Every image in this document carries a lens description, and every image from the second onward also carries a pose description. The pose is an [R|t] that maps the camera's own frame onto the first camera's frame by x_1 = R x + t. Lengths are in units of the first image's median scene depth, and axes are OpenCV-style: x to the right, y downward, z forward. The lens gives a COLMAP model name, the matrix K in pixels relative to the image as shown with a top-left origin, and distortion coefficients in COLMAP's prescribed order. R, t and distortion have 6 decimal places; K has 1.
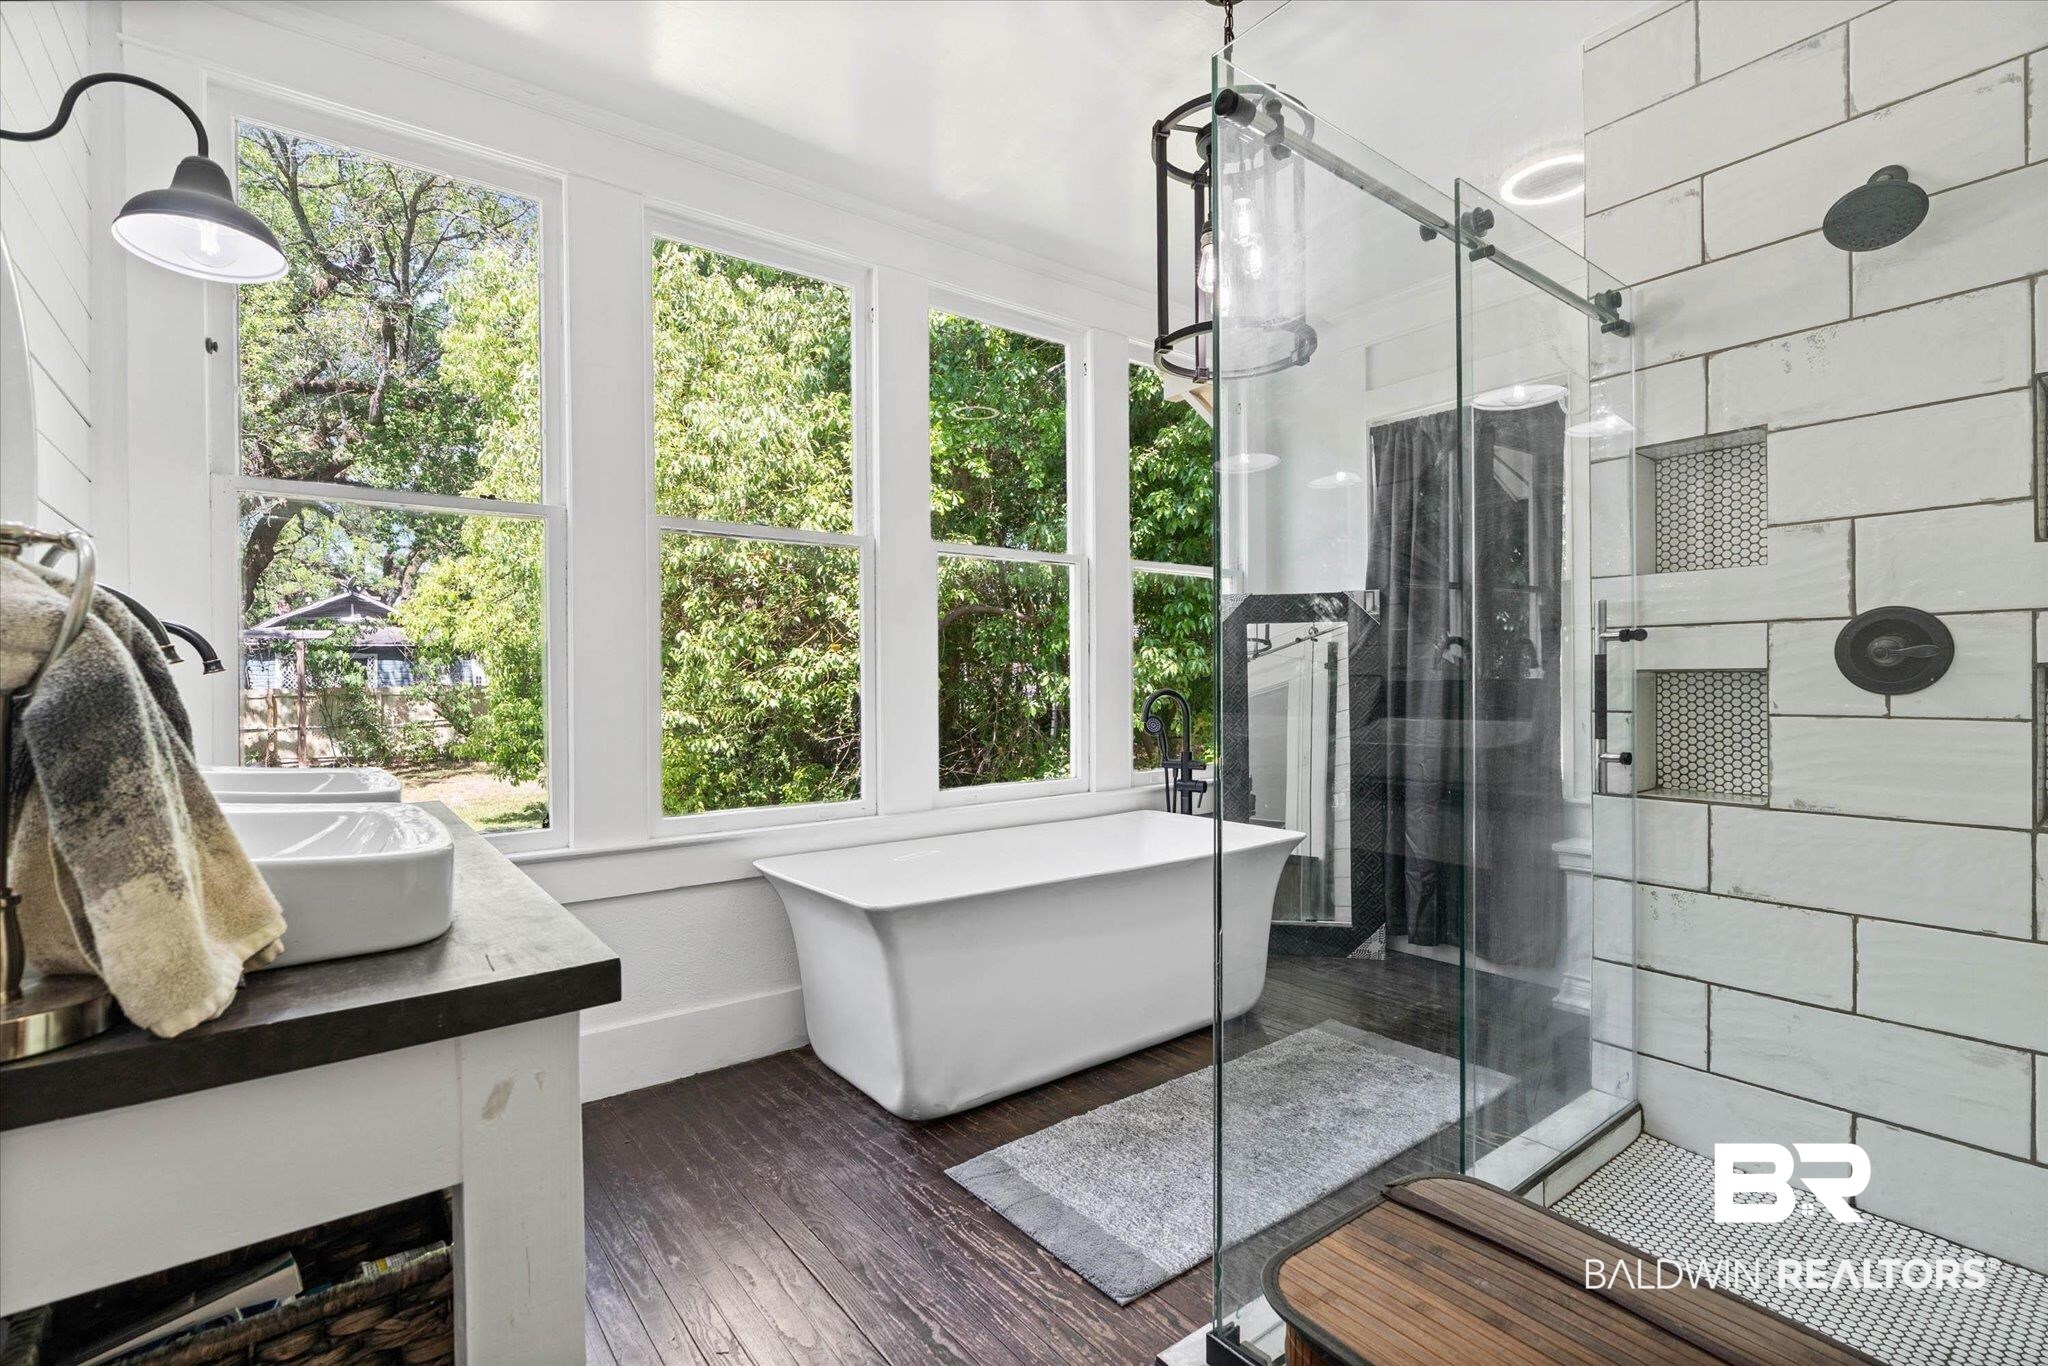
lens RADIAL K [[931.2, 0, 1021.8], [0, 931.2, 698.1], [0, 0, 1]] dist [-0.015197, 0.003227]
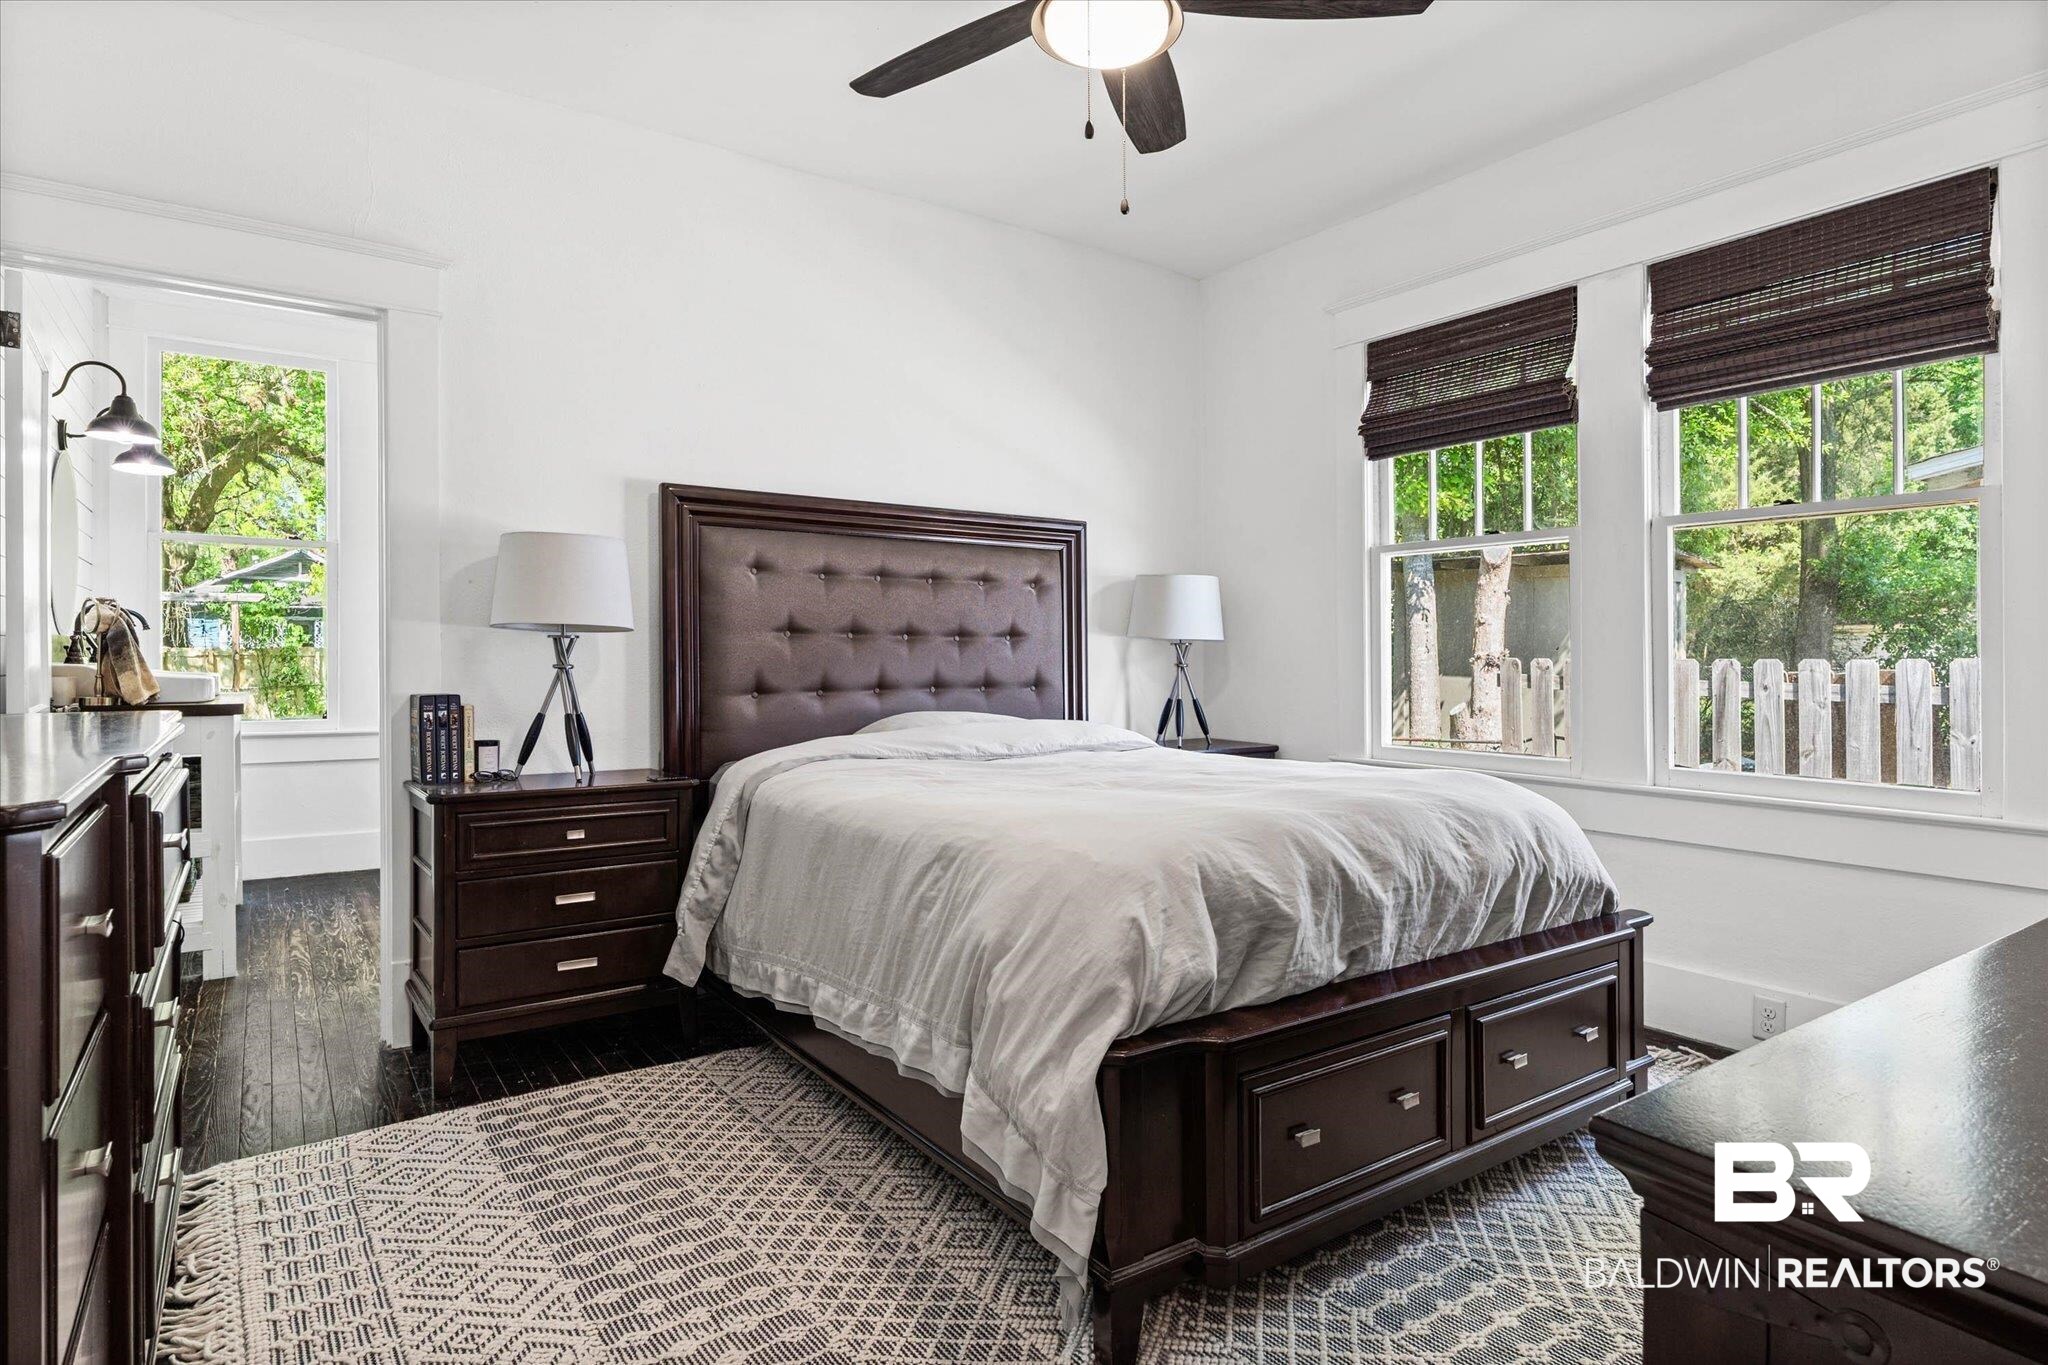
lens RADIAL K [[1085.3, 0, 1023.9], [0, 1085.3, 664.5], [0, 0, 1]] dist [-0.012921, 0.001960]
pose [[0.999132, 0.001718, -0.041624, 3.081042], [-0.001789, 0.999997, -0.001672, 0.123190], [0.041621, 0.001745, 0.999132, -3.452386]]
